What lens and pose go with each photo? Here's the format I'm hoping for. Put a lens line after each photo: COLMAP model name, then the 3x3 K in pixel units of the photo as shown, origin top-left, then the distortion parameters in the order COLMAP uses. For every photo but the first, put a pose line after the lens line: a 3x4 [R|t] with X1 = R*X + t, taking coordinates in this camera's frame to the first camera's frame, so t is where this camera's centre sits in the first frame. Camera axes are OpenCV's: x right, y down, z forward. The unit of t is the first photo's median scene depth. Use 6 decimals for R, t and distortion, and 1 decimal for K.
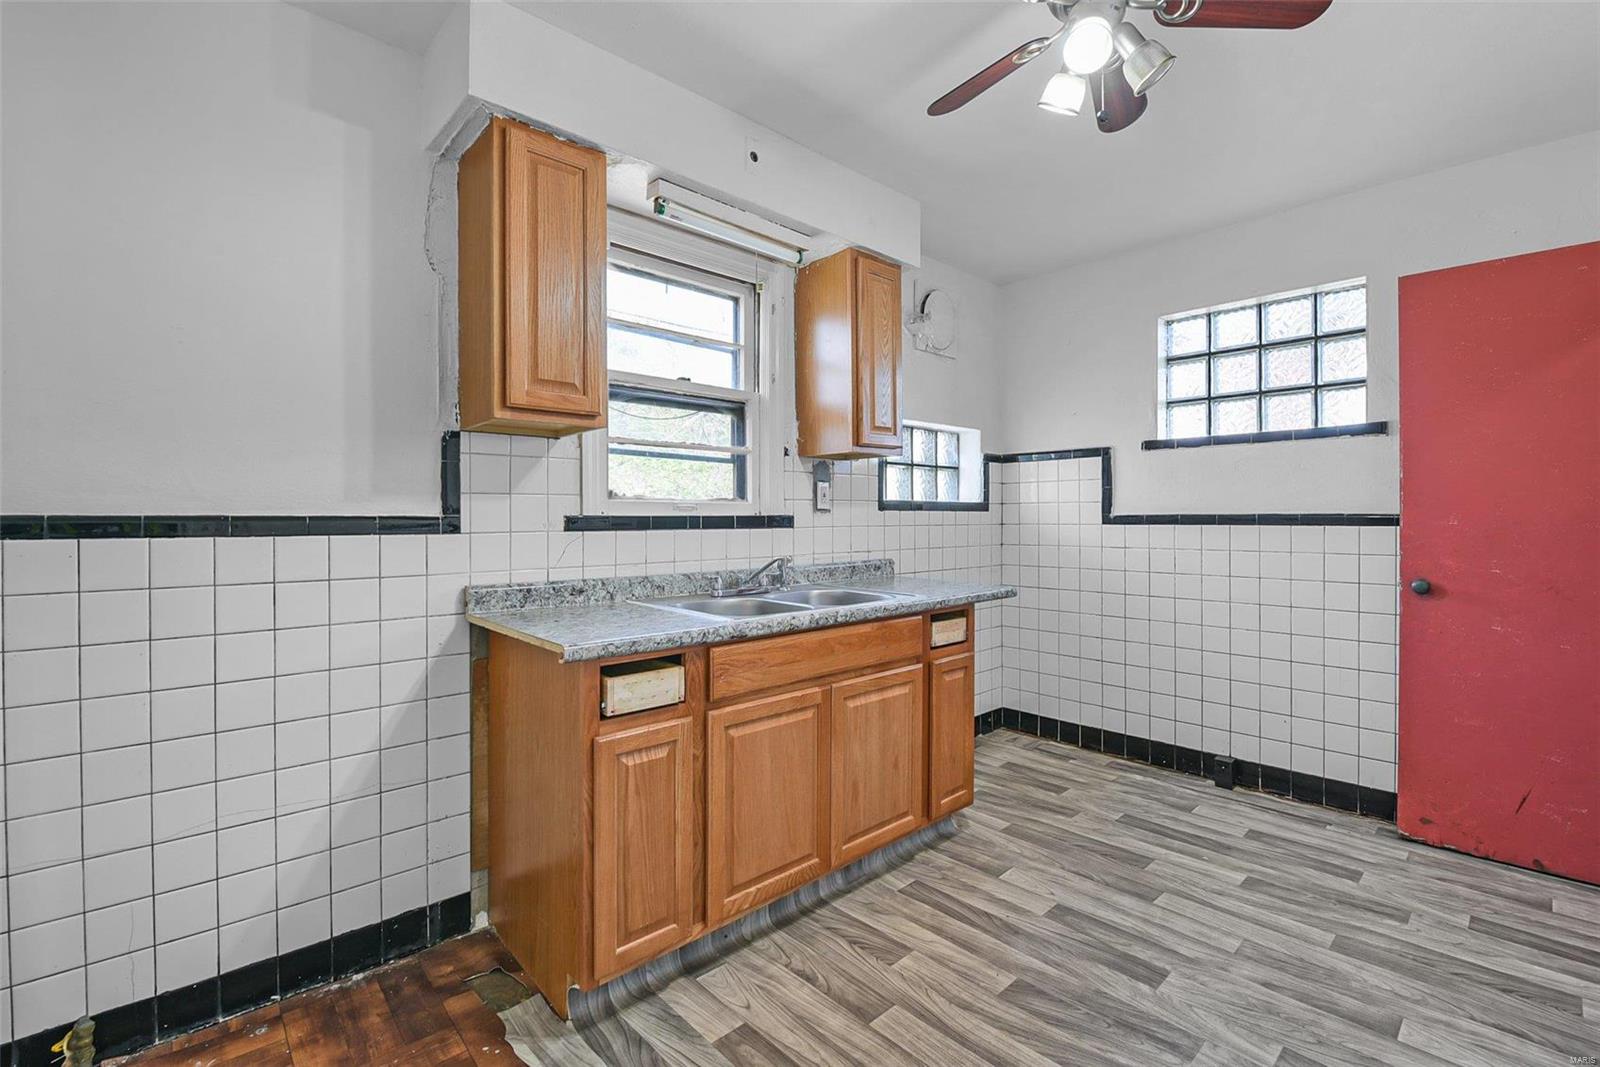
lens RADIAL K [[692.7, 0, 793.3], [0, 692.7, 518.8], [0, 0, 1]] dist [-0.000860, -0.008053]
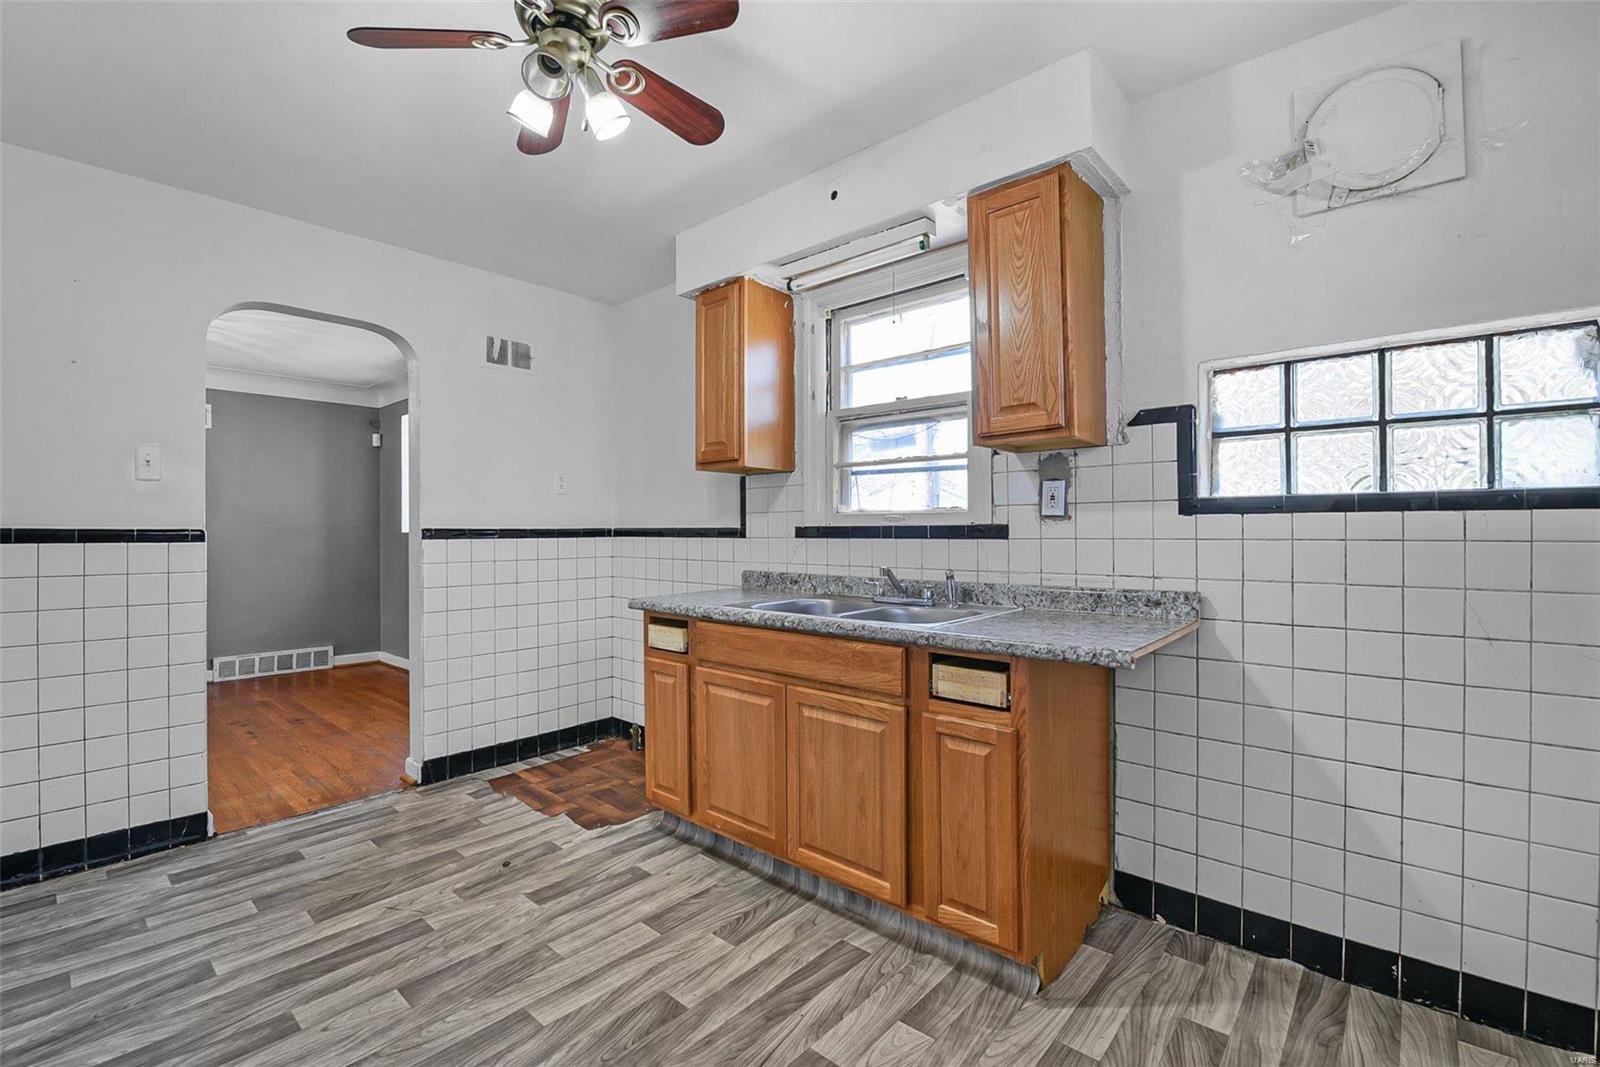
lens RADIAL K [[692.7, 0, 796.4], [0, 692.7, 528.7], [0, 0, 1]] dist [-0.000860, -0.008053]
pose [[0.107939, -0.001071, -0.994157, 1.027217], [0.002803, 0.999996, -0.000773, 0.000664], [0.994154, -0.002704, 0.107942, 0.831277]]
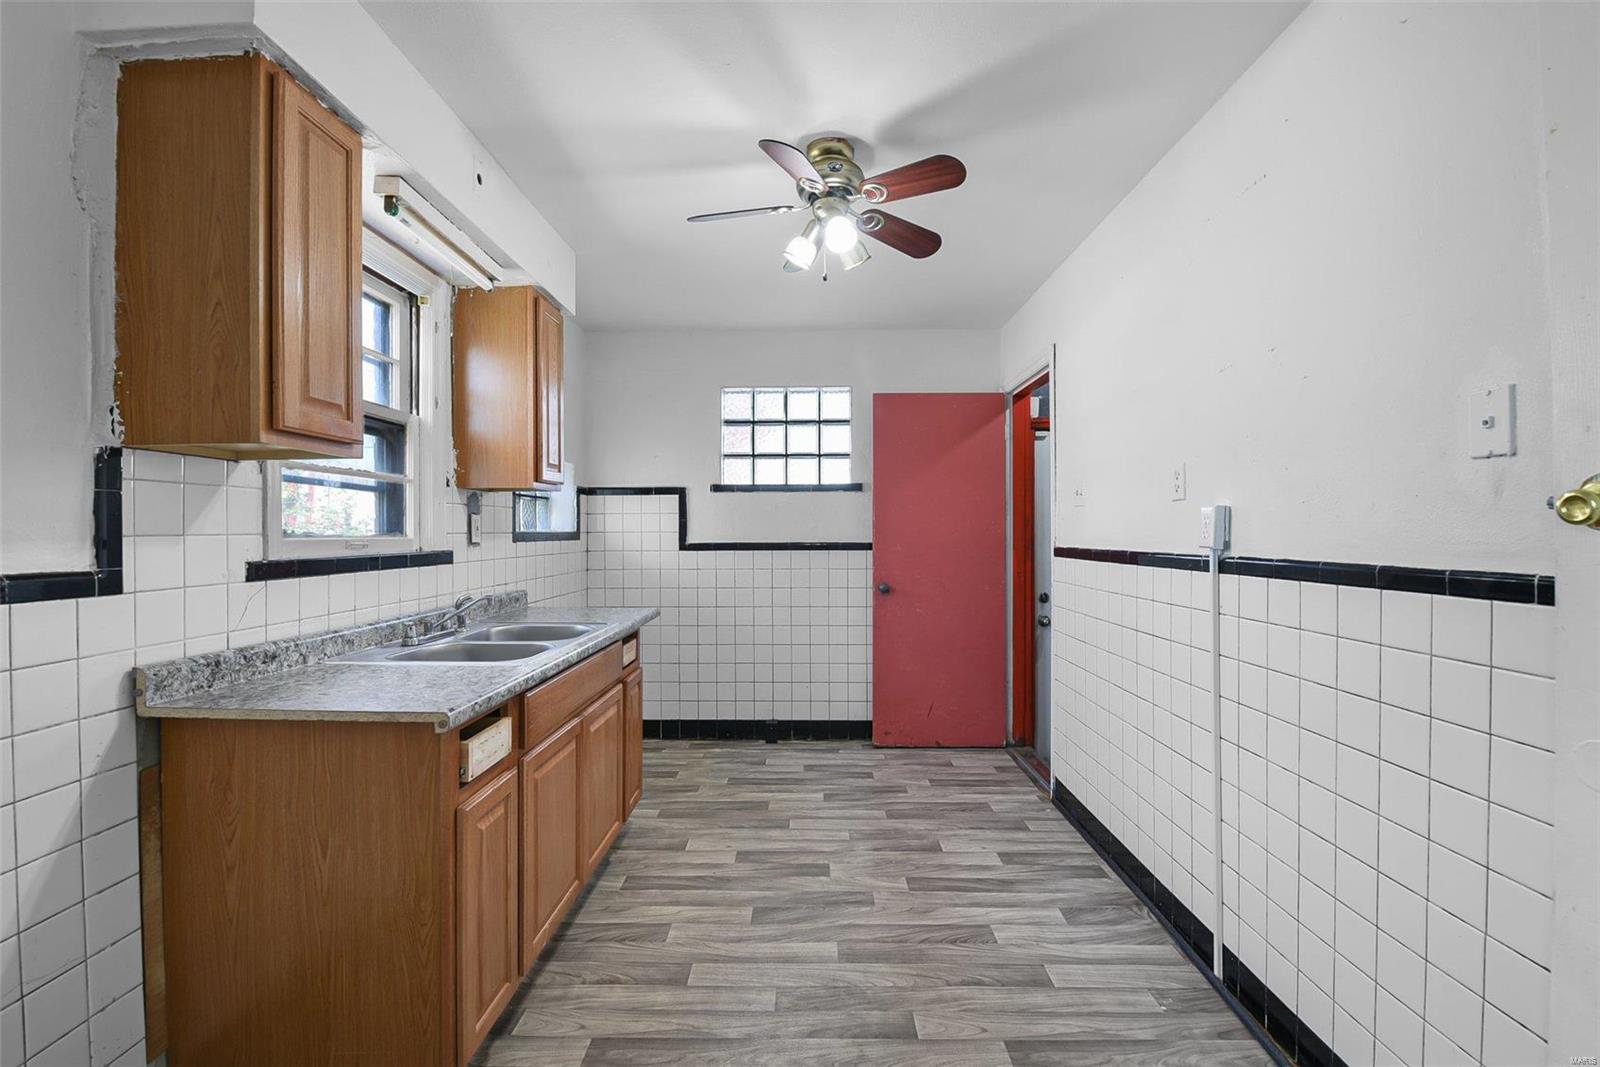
lens RADIAL K [[692.7, 0, 780.7], [0, 692.7, 536.7], [0, 0, 1]] dist [-0.000860, -0.008053]
pose [[0.704421, -0.006061, 0.709756, -0.446177], [0.003930, 0.999982, 0.004639, -0.032799], [-0.709771, -0.000478, 0.704432, 0.033713]]
